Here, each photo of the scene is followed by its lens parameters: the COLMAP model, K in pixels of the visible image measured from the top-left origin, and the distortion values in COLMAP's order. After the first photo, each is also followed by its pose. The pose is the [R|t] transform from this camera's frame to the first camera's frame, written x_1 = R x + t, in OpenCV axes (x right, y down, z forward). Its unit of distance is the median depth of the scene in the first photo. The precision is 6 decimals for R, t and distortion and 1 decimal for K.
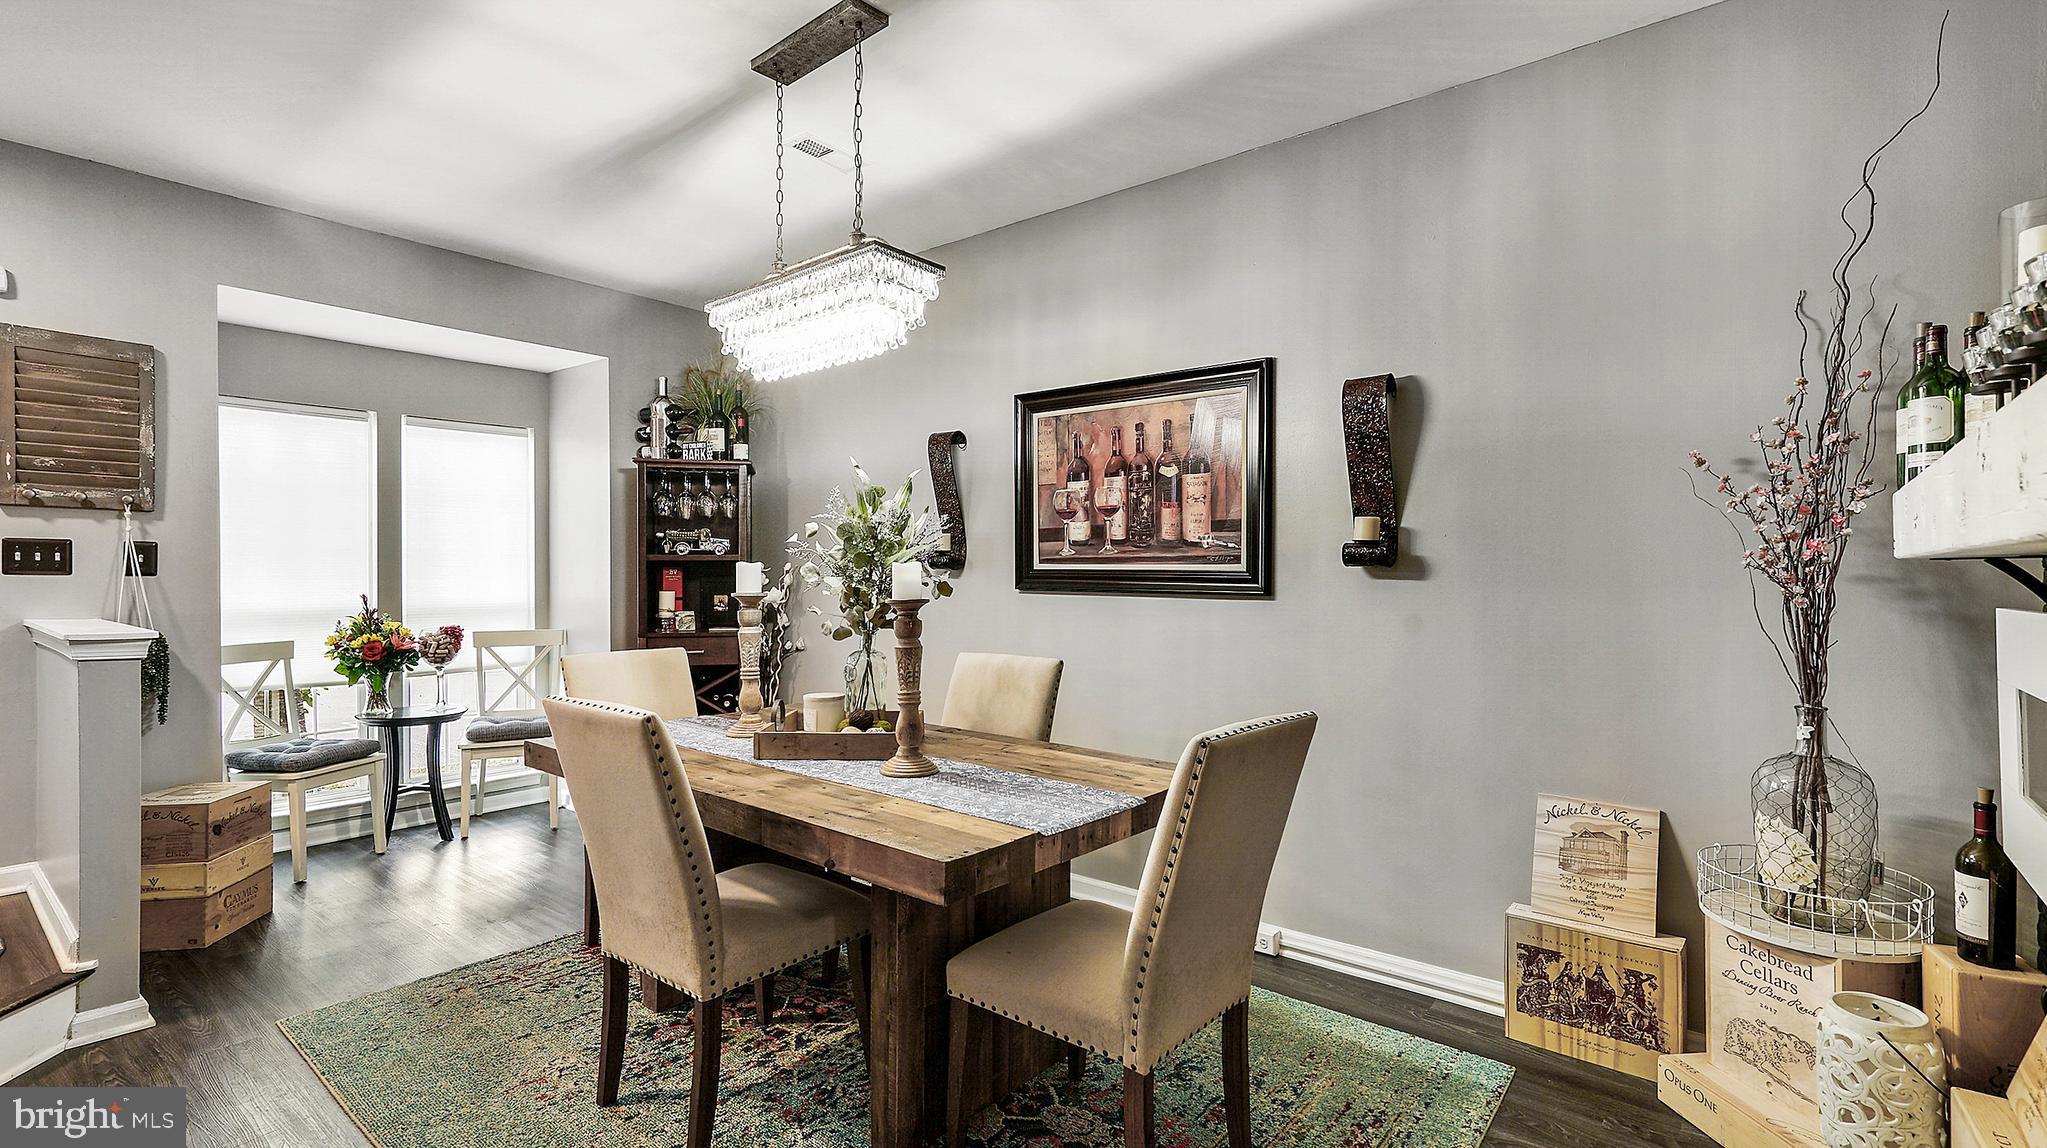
lens RADIAL K [[934.4, 0, 1027.5], [0, 934.4, 588.4], [0, 0, 1]] dist [0.003359, 0.000758]
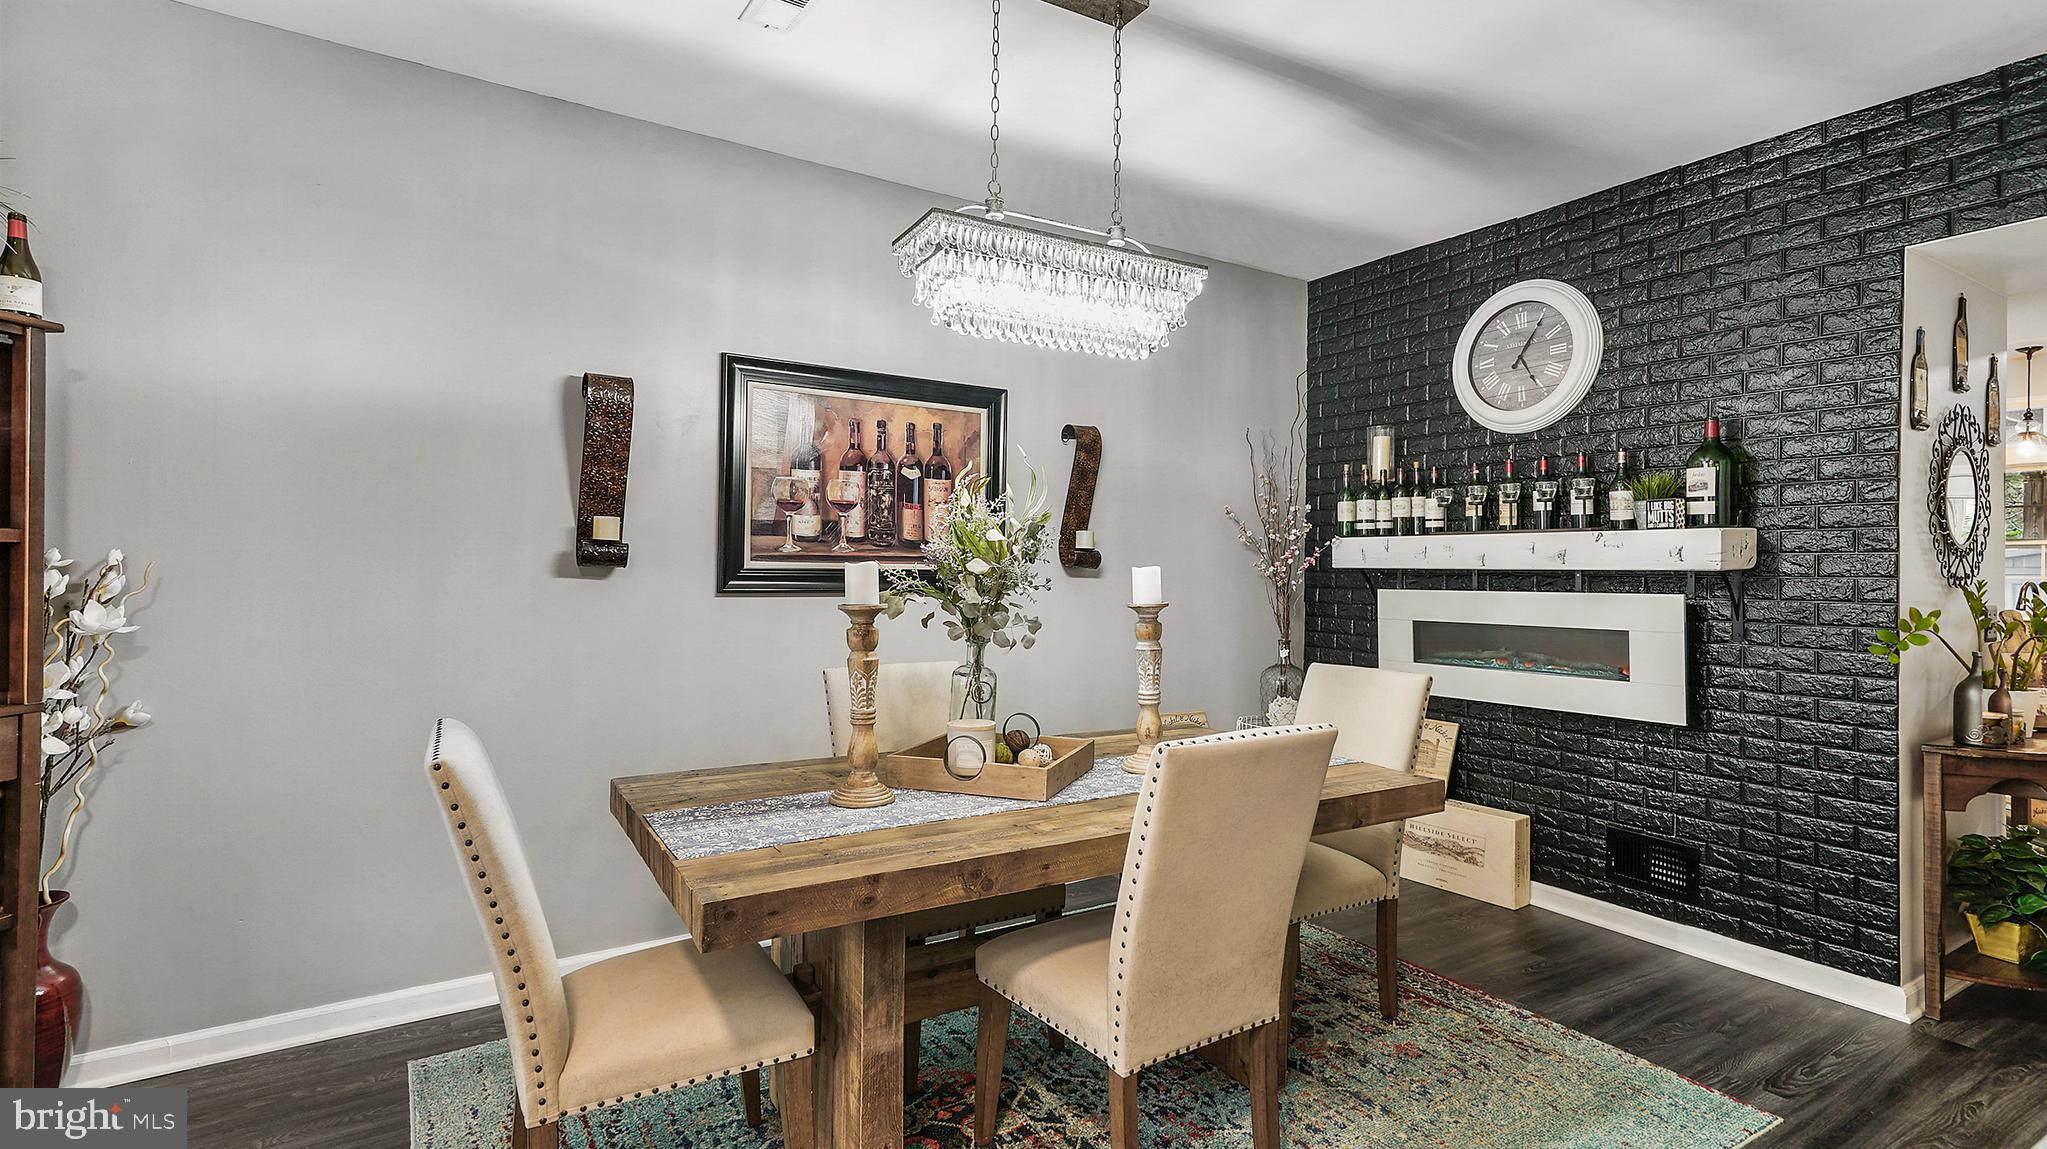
lens RADIAL K [[934.4, 0, 1027.5], [0, 934.4, 588.9], [0, 0, 1]] dist [0.003359, 0.000758]
pose [[0.316301, -0.009059, 0.948616, -0.772995], [0.020318, 0.999790, 0.002773, 0.001402], [-0.948441, 0.018397, 0.316419, 0.547887]]
